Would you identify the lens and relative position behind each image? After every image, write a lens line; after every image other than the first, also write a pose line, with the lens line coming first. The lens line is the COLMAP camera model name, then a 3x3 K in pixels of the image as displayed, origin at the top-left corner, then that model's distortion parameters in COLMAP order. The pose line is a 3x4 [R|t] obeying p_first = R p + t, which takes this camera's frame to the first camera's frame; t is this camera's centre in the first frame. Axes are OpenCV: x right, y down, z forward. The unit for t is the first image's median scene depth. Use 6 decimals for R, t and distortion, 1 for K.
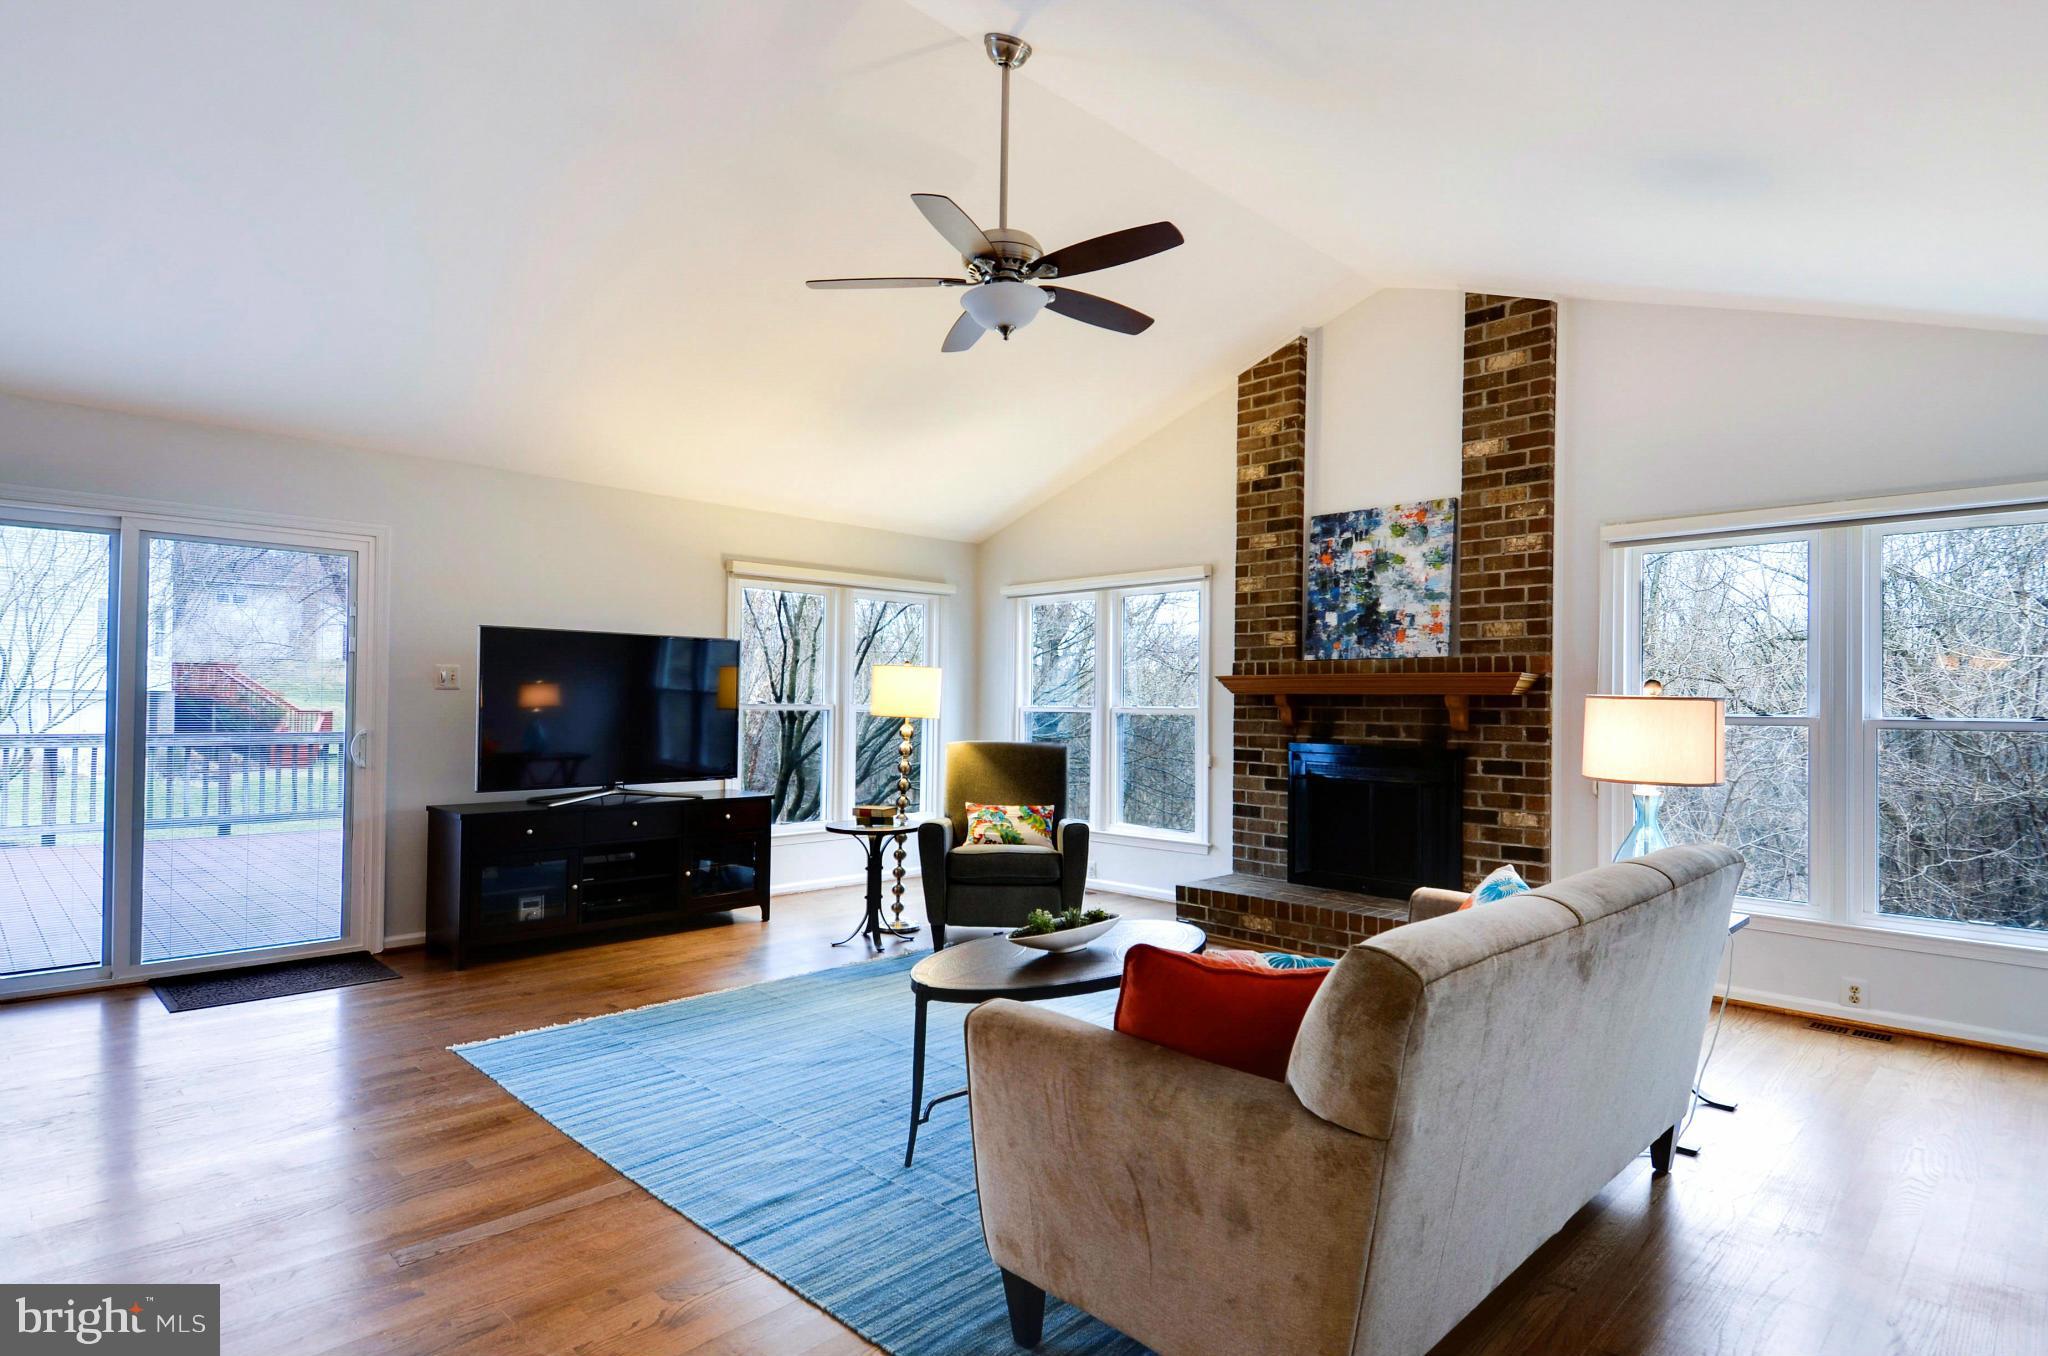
lens RADIAL K [[1066.0, 0, 1033.4], [0, 1066.0, 687.3], [0, 0, 1]] dist [0.028316, -0.000712]
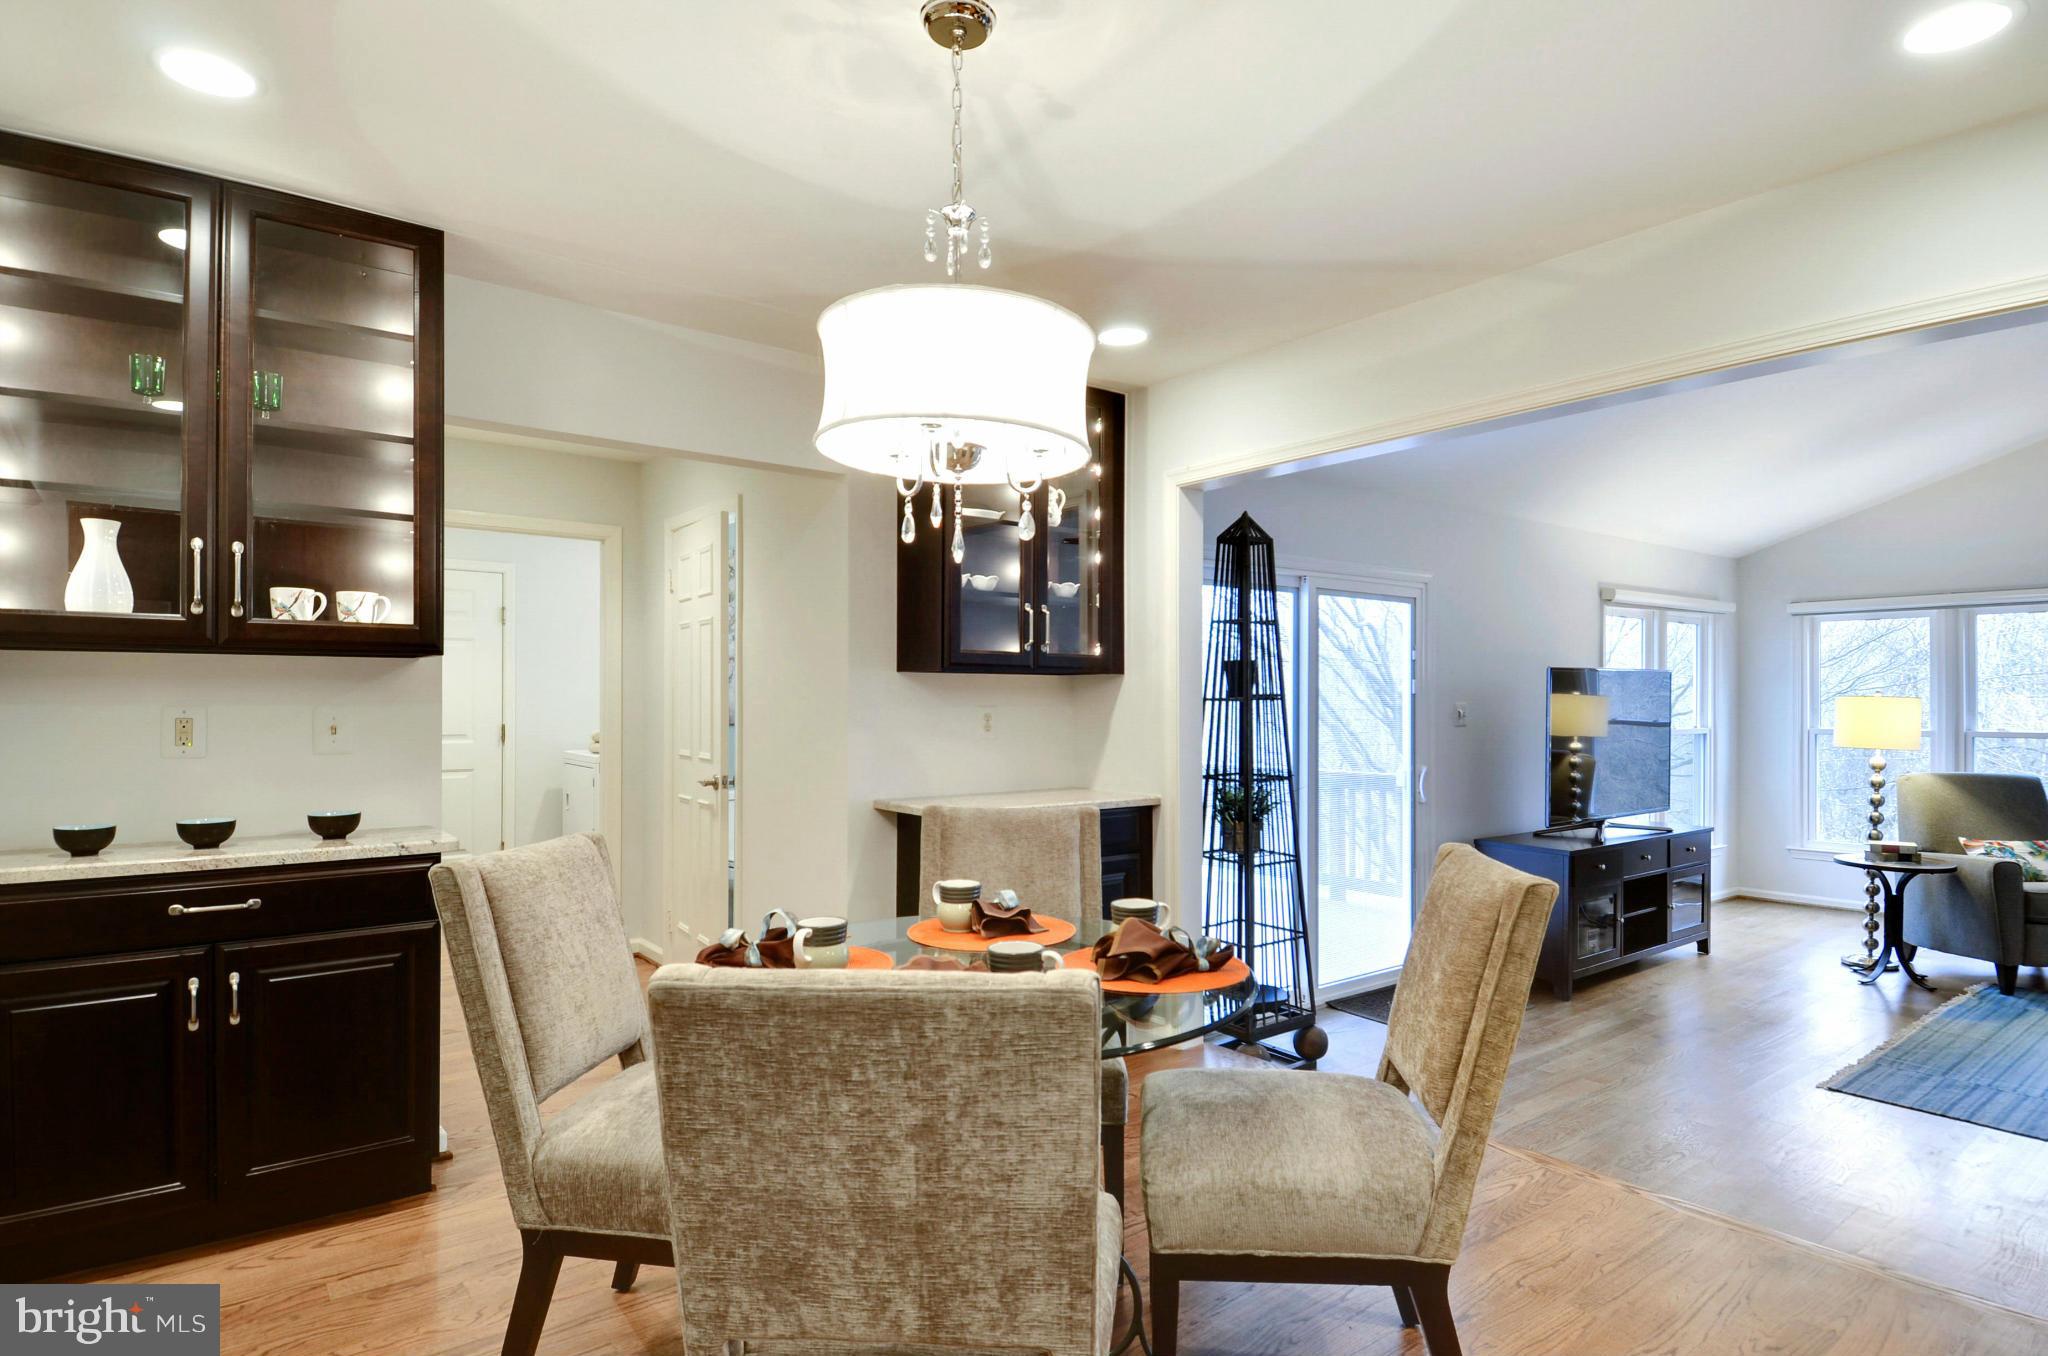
lens RADIAL K [[1104.0, 0, 1024.5], [0, 1104.0, 682.1], [0, 0, 1]] dist [-0.002857, -0.001066]
pose [[0.988866, -0.011806, -0.148341, -0.767448], [0.012296, 0.999922, 0.002389, -0.046319], [0.148301, -0.004186, 0.988933, -0.118646]]
